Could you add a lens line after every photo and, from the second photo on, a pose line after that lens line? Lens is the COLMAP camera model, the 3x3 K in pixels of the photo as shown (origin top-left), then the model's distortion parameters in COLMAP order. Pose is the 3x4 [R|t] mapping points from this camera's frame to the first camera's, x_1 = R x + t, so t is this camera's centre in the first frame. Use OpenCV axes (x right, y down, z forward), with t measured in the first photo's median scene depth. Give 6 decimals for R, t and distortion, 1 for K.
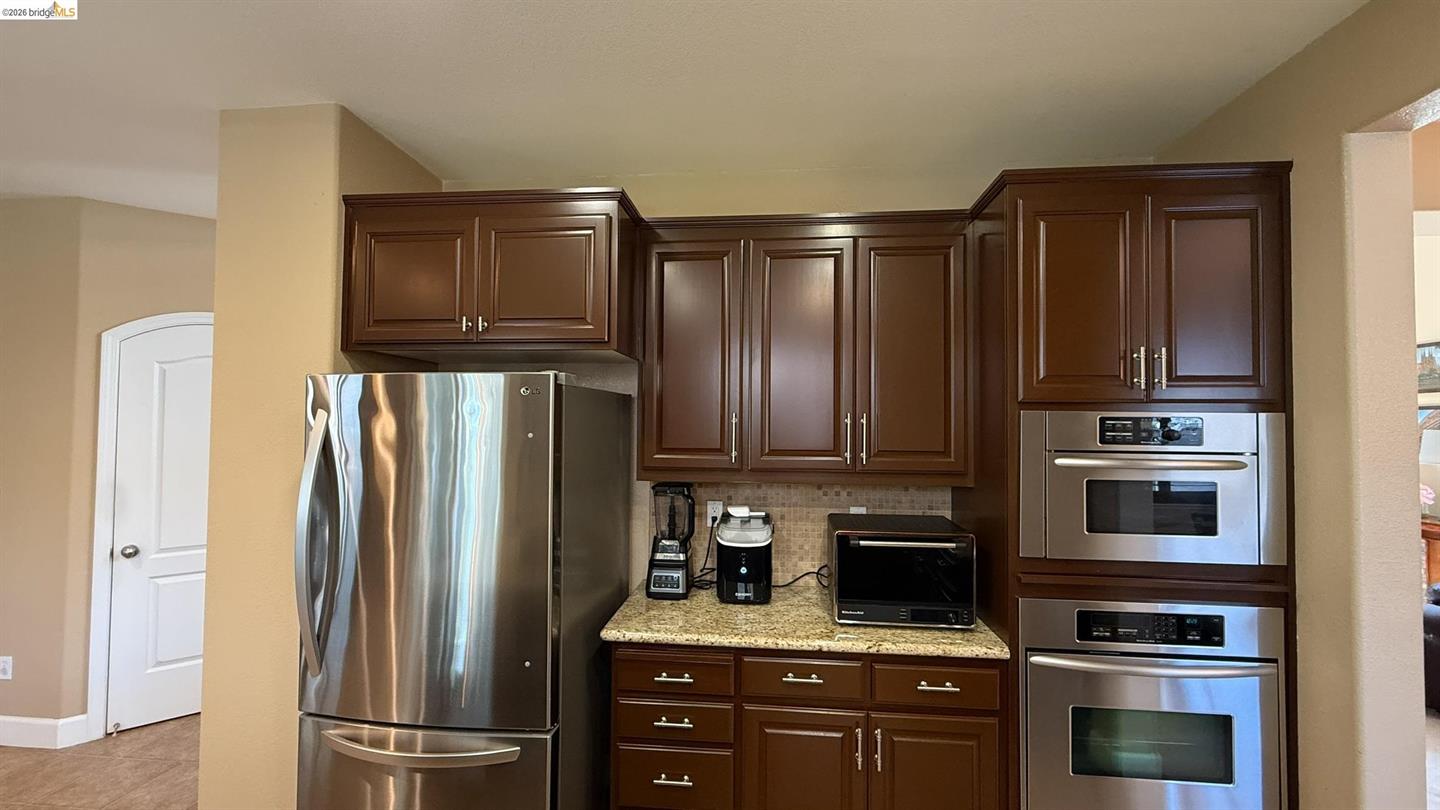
lens RADIAL K [[577.4, 0, 720.5], [0, 577.4, 408.9], [0, 0, 1]] dist [-0.001768, 0.000457]
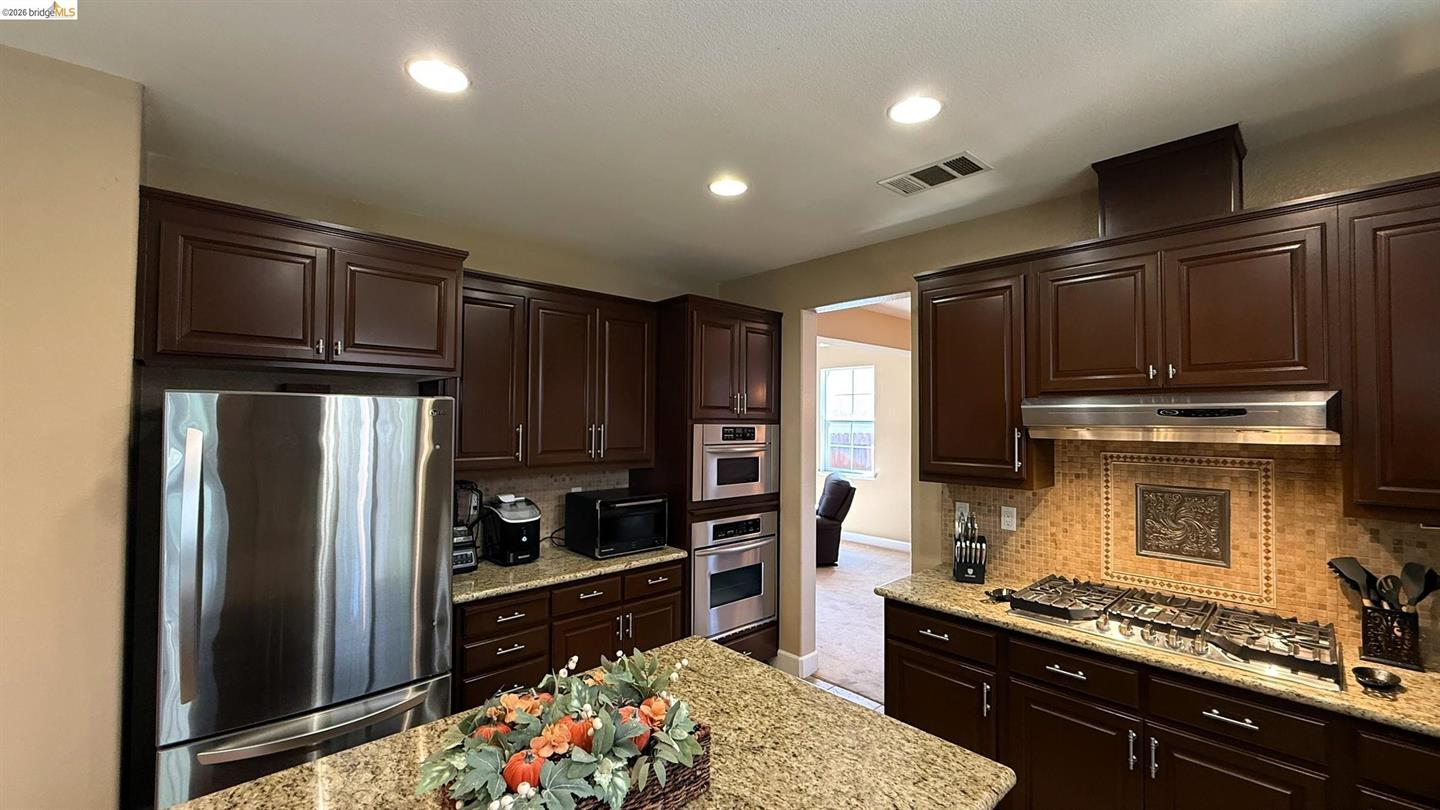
lens RADIAL K [[577.4, 0, 720.1], [0, 577.4, 405.6], [0, 0, 1]] dist [-0.001768, 0.000457]
pose [[0.660984, 0.016148, 0.750226, -0.716897], [-0.021032, 0.999774, -0.002990, -0.045247], [-0.750105, -0.013802, 0.661174, -0.264272]]
